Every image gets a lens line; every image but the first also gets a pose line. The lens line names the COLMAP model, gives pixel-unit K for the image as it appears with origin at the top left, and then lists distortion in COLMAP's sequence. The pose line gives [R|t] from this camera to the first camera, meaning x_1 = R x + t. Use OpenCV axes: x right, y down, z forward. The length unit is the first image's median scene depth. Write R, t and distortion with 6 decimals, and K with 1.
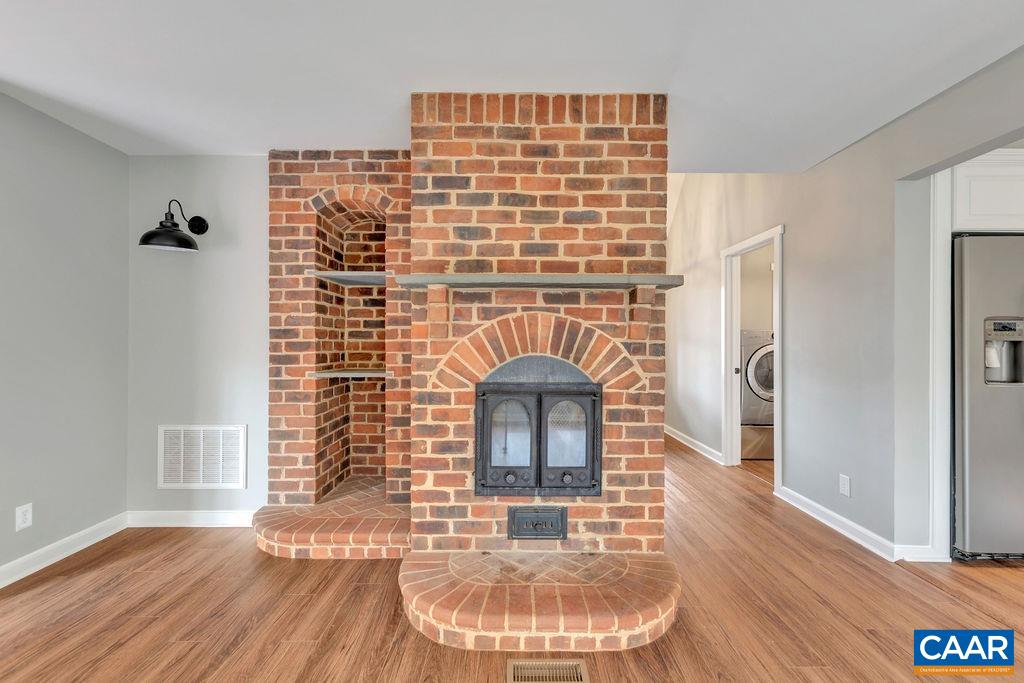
lens RADIAL K [[452.9, 0, 518.7], [0, 452.9, 341.9], [0, 0, 1]] dist [0.000822, 0.000126]
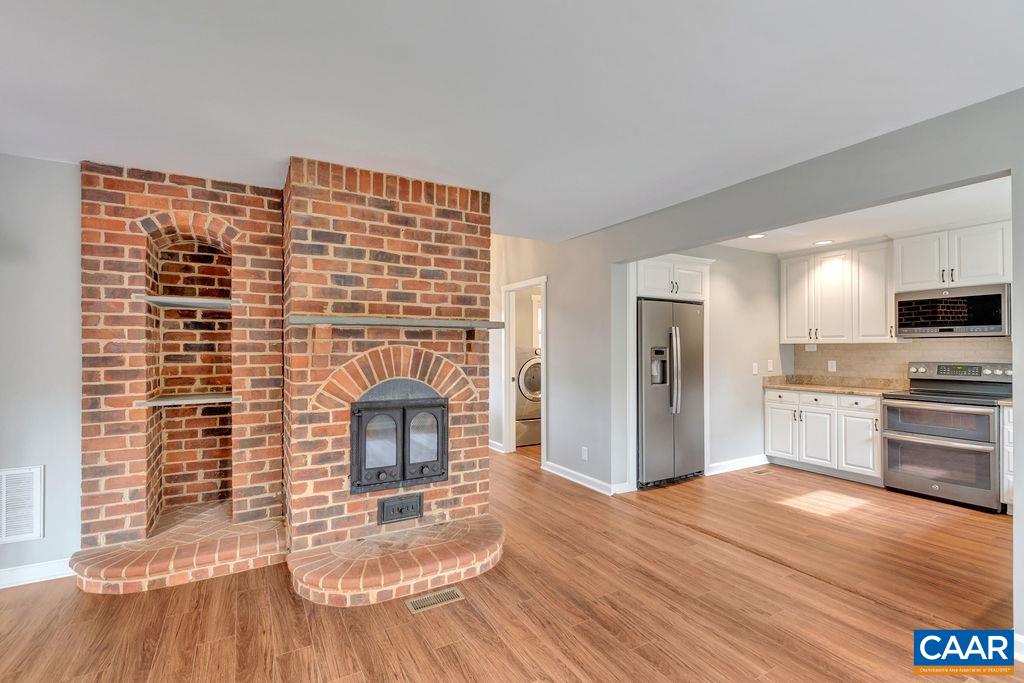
lens RADIAL K [[457.1, 0, 514.6], [0, 457.1, 345.2], [0, 0, 1]] dist [0.000763, -0.000037]
pose [[0.871173, -0.000656, 0.490976, -0.315829], [0.002047, 0.999995, -0.002296, -0.061797], [-0.490973, 0.003005, 0.871170, -0.296102]]
